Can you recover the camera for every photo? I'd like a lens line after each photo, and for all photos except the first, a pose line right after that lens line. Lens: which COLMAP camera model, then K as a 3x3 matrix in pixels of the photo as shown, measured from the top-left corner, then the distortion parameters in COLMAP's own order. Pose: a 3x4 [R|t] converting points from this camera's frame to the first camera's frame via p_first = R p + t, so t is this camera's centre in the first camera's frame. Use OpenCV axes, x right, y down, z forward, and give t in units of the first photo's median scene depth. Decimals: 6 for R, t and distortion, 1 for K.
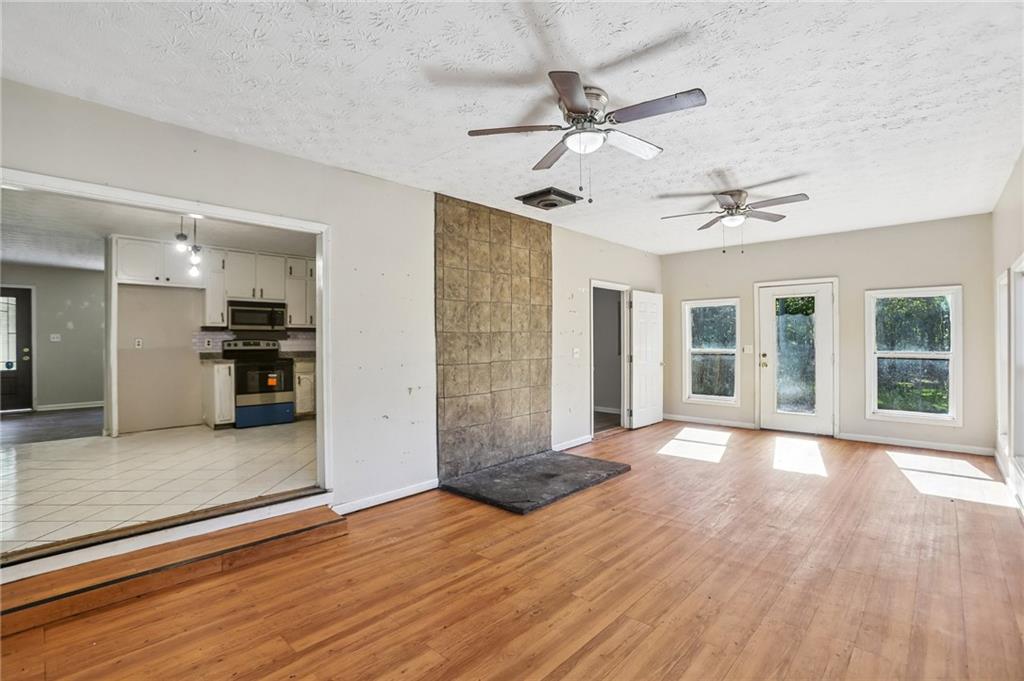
lens RADIAL K [[466.8, 0, 515.0], [0, 466.8, 337.1], [0, 0, 1]] dist [-0.018562, 0.007446]
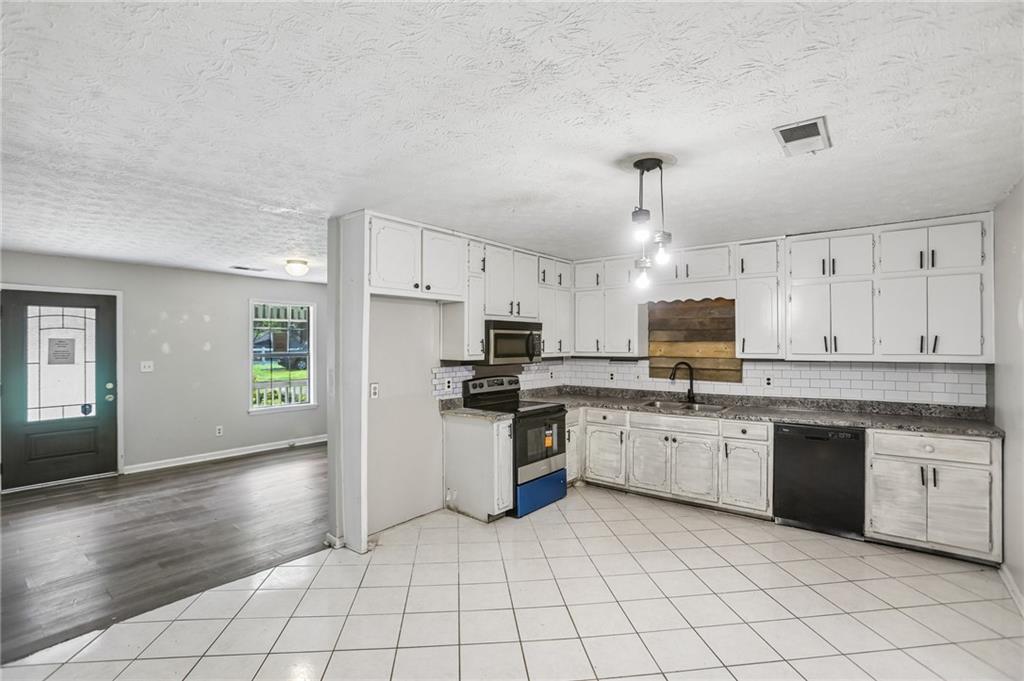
lens RADIAL K [[466.8, 0, 510.9], [0, 466.8, 344.1], [0, 0, 1]] dist [-0.018562, 0.007446]
pose [[0.997180, 0.004044, 0.074937, -0.605636], [-0.004726, 0.999949, 0.008926, -0.049110], [-0.074897, -0.009255, 0.997148, 0.323513]]
